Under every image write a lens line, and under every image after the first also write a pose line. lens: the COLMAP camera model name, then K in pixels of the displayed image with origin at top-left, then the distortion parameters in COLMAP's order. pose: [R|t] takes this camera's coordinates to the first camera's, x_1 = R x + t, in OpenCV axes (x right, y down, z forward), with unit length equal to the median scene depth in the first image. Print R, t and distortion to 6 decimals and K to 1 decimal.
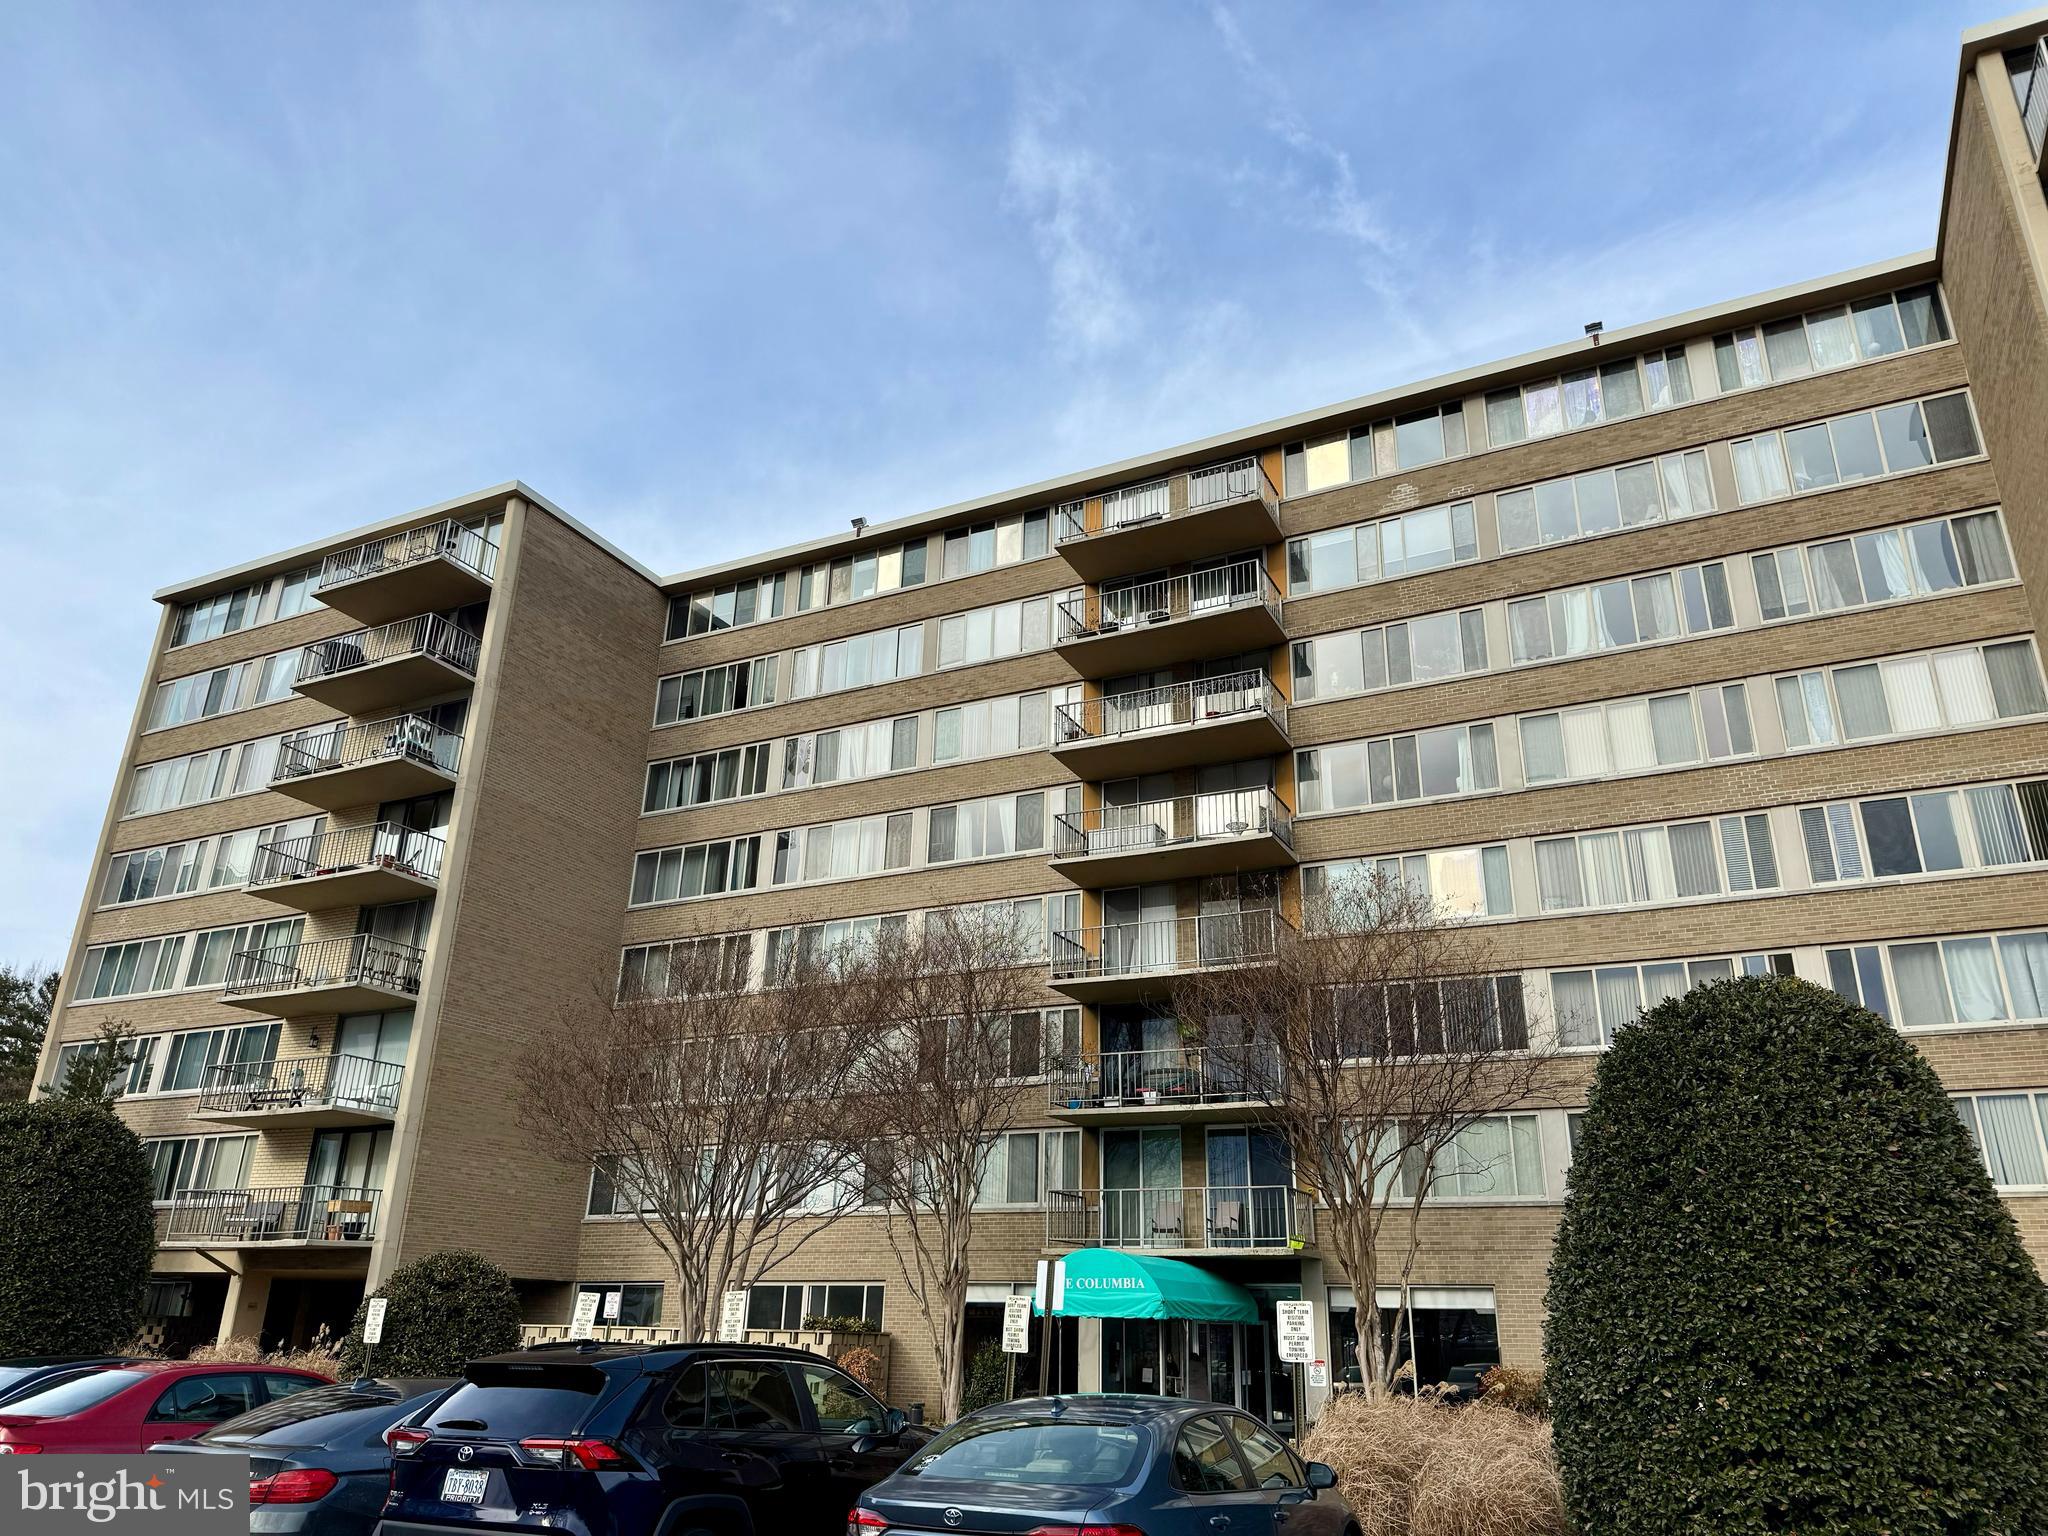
lens RADIAL K [[1386.2, 0, 1024.0], [0, 1386.2, 768.0], [0, 0, 1]] dist [0.077323, -0.092259]
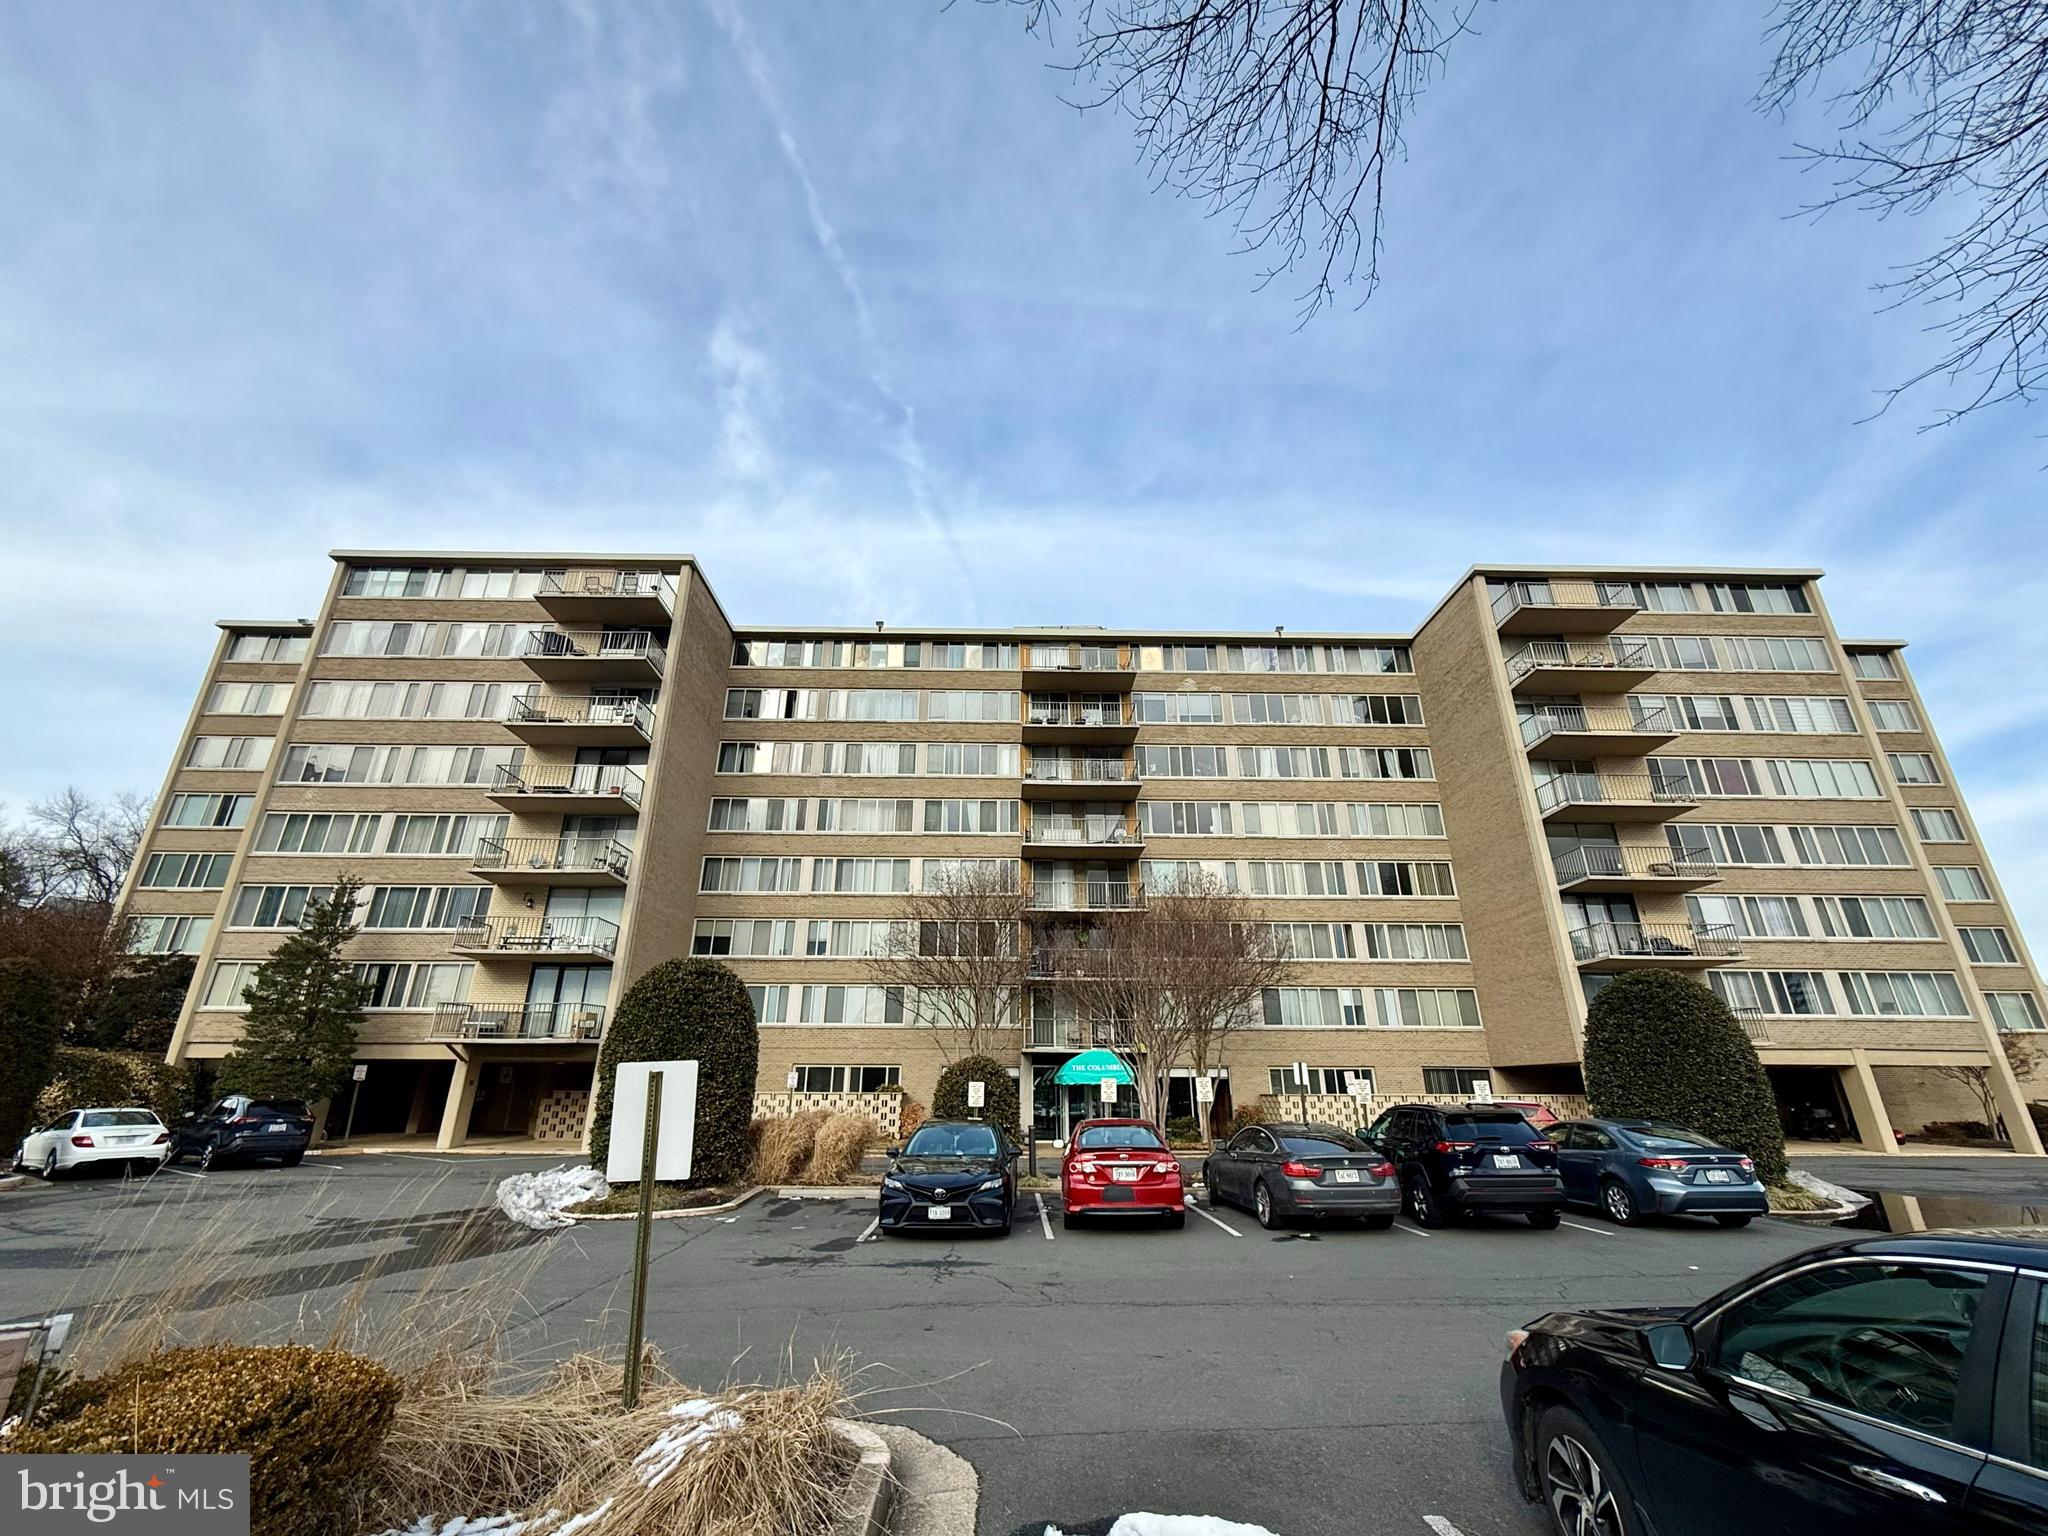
lens RADIAL K [[825.7, 0, 1024.0], [0, 825.7, 768.0], [0, 0, 1]] dist [0.001666, 0.000280]
pose [[0.889867, 0.150819, 0.430569, -0.427281], [-0.156321, 0.987443, -0.022807, -0.006907], [-0.428602, -0.047012, 0.902269, 0.001159]]
